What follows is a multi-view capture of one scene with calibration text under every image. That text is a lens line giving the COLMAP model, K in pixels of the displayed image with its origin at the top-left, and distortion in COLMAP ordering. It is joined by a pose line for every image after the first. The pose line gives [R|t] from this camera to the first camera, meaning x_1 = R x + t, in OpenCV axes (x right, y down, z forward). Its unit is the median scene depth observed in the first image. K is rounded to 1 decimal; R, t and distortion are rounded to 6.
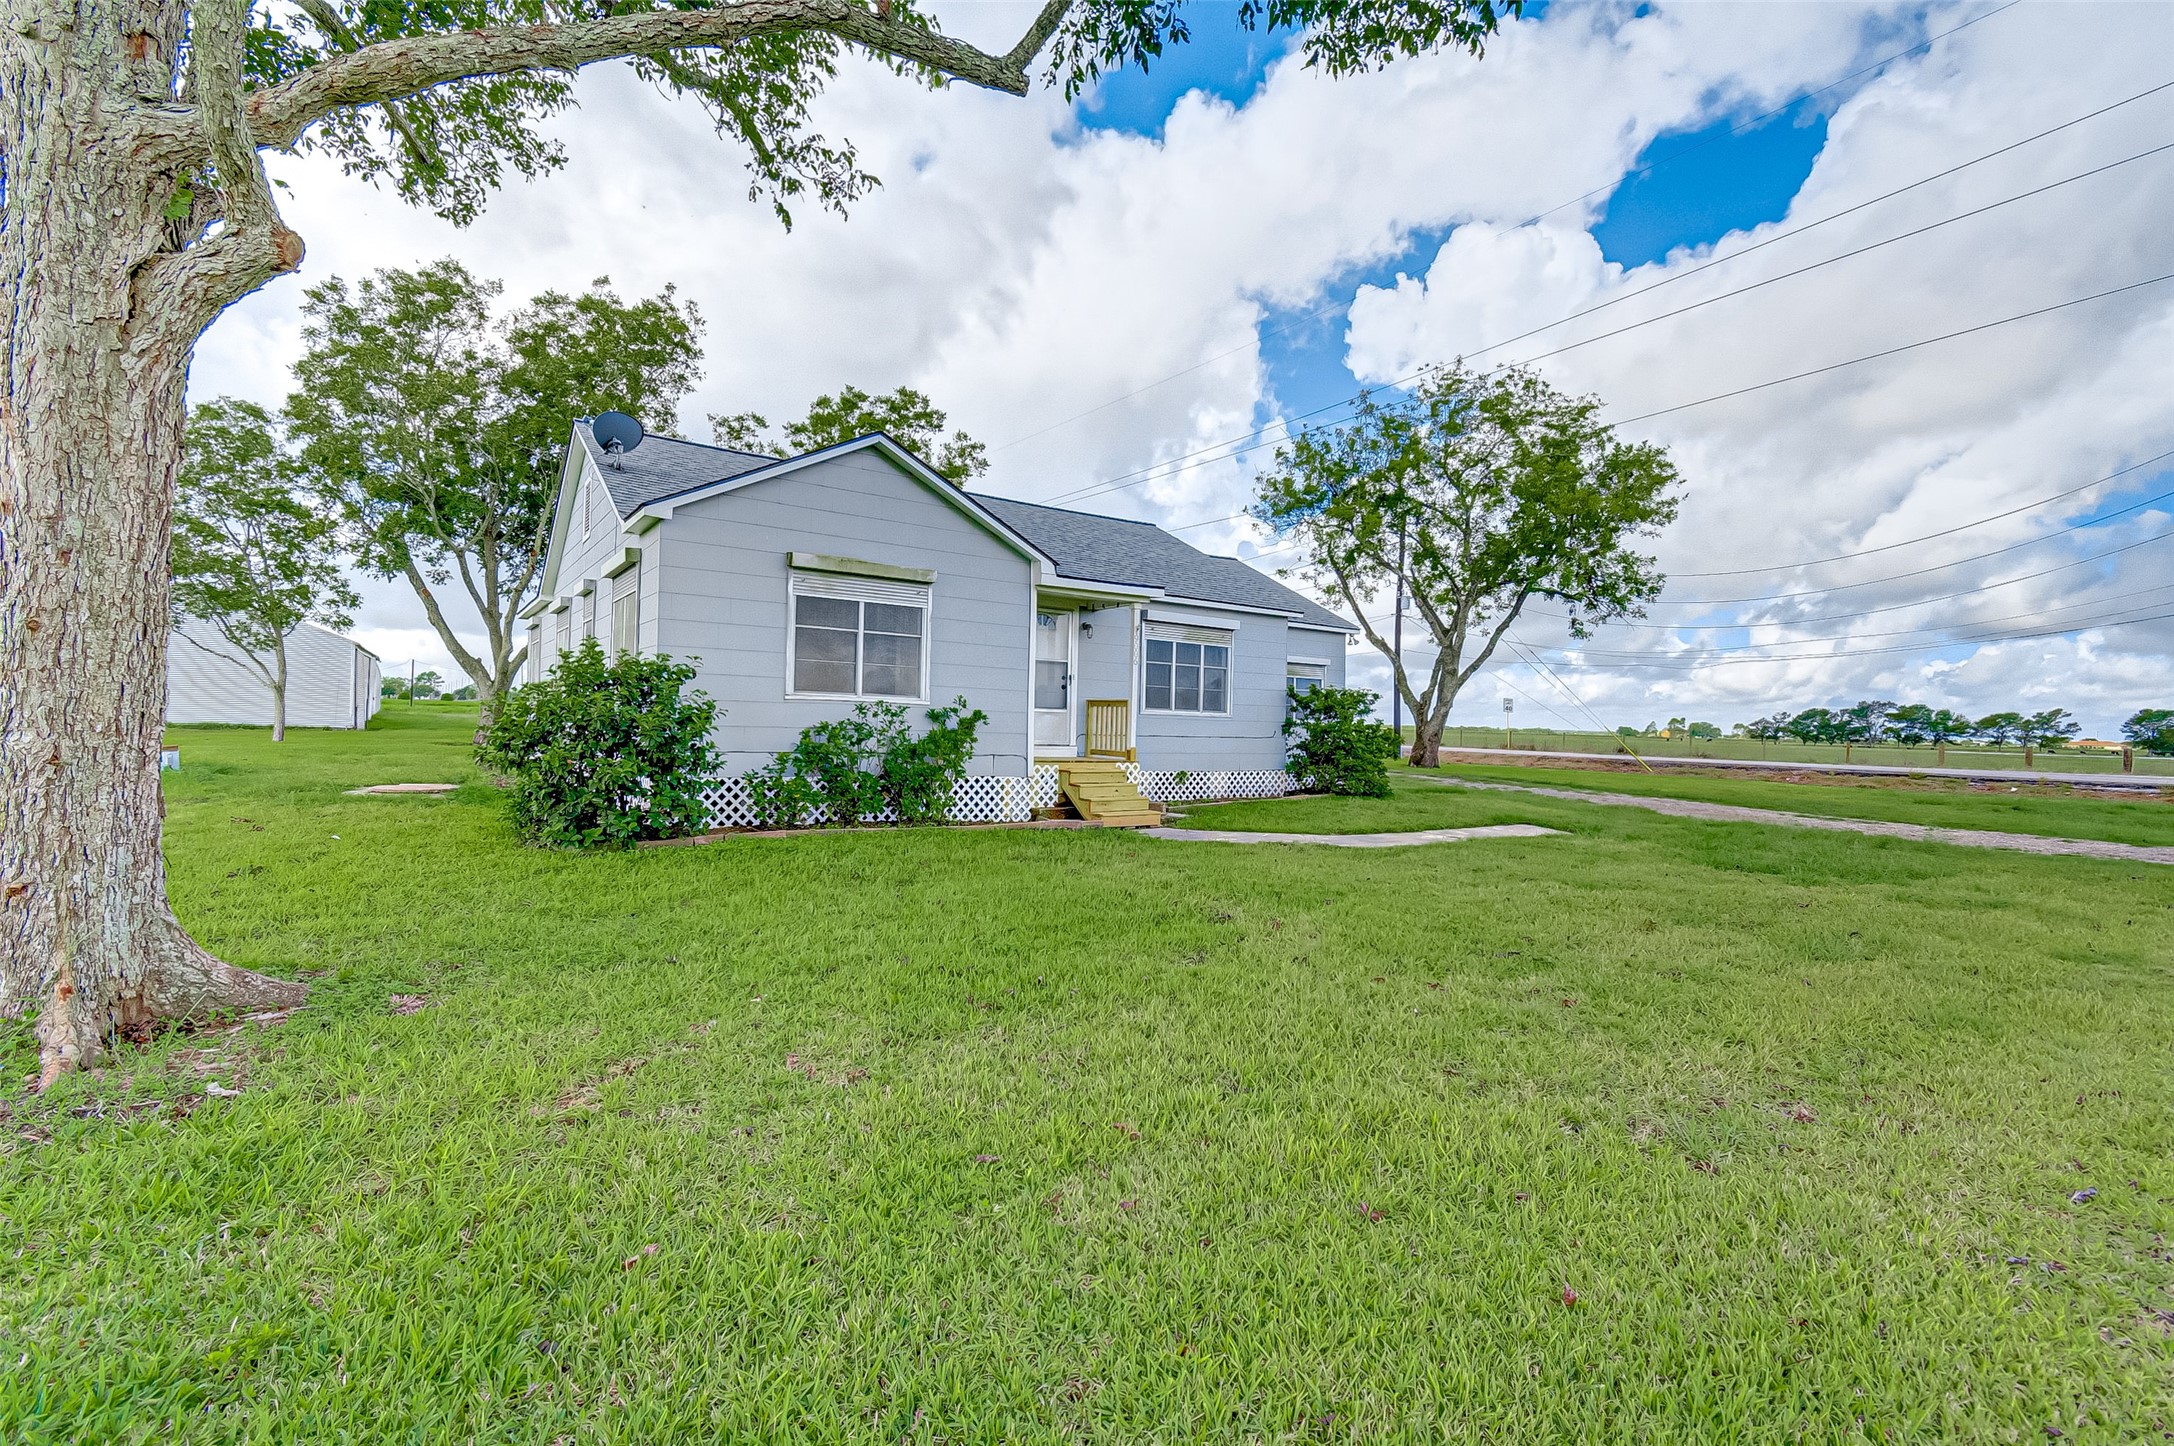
lens RADIAL K [[976.6, 0, 1098.7], [0, 976.6, 715.2], [0, 0, 1]] dist [0.001183, -0.000296]
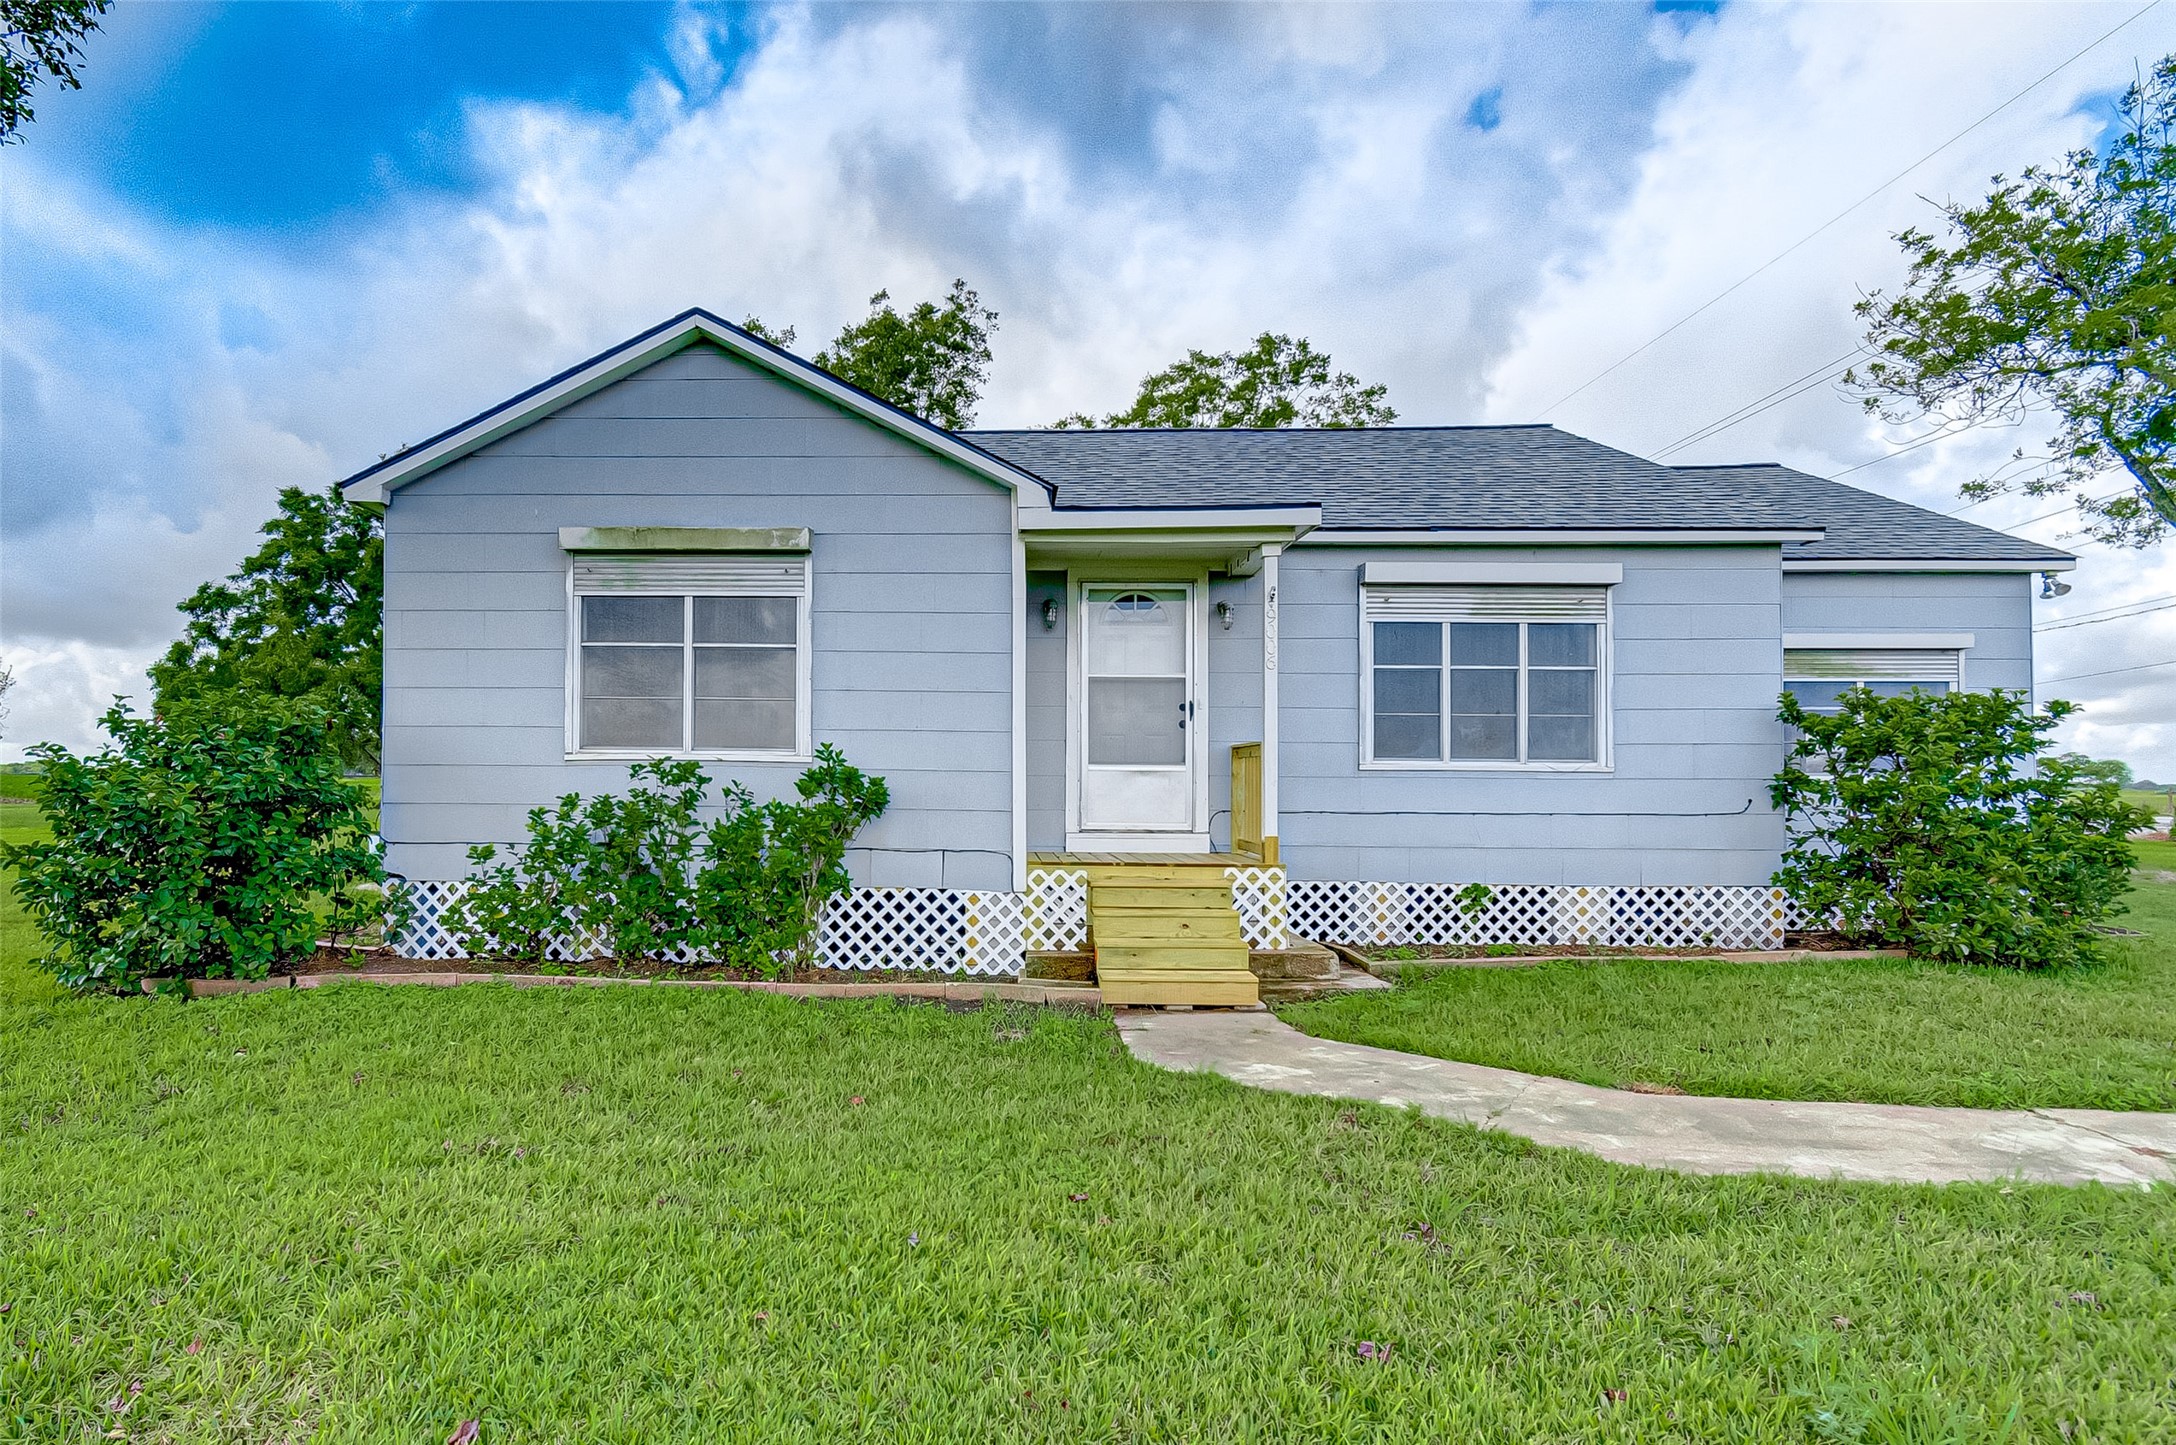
lens RADIAL K [[1099.8, 0, 958.2], [0, 1099.8, 762.4], [0, 0, 1]] dist [0.003941, 0.000803]
pose [[0.789620, -0.032078, -0.612757, 0.226319], [0.019168, 0.999435, -0.027621, 0.006926], [0.613297, 0.010065, 0.789788, 0.416918]]
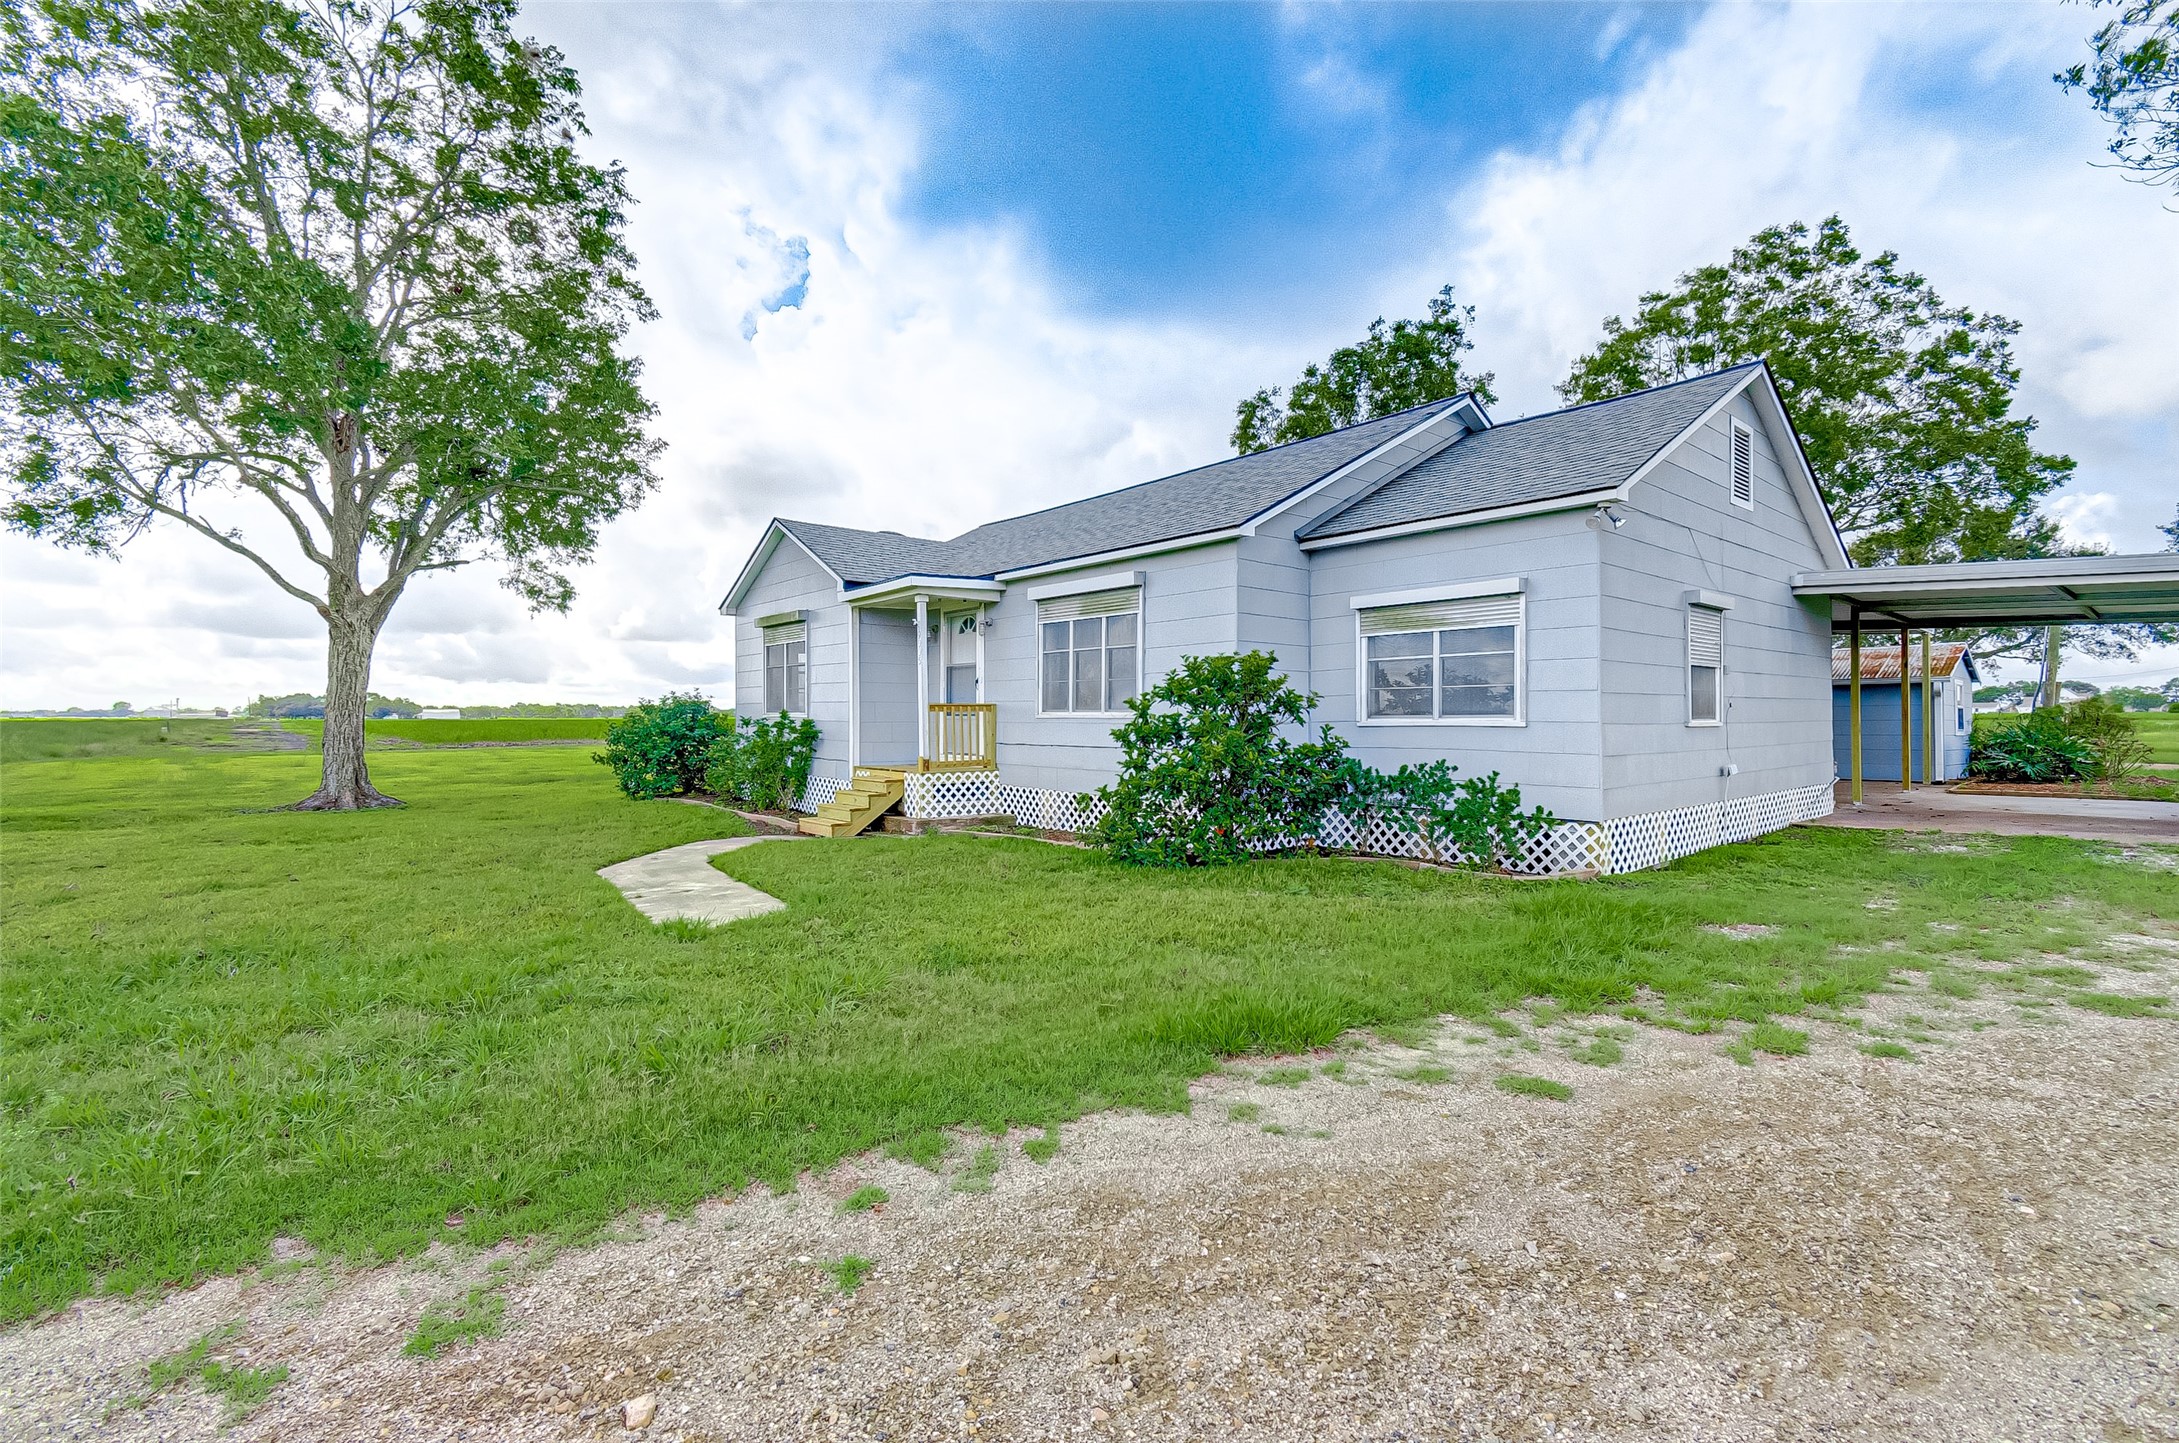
lens RADIAL K [[919.6, 0, 1089.5], [0, 919.6, 721.5], [0, 0, 1]] dist [-0.000422, 0.000083]
pose [[0.096442, -0.019616, -0.995145, 0.797580], [0.015591, 0.999713, -0.018195, 0.016322], [0.995216, -0.013760, 0.096720, 0.963466]]
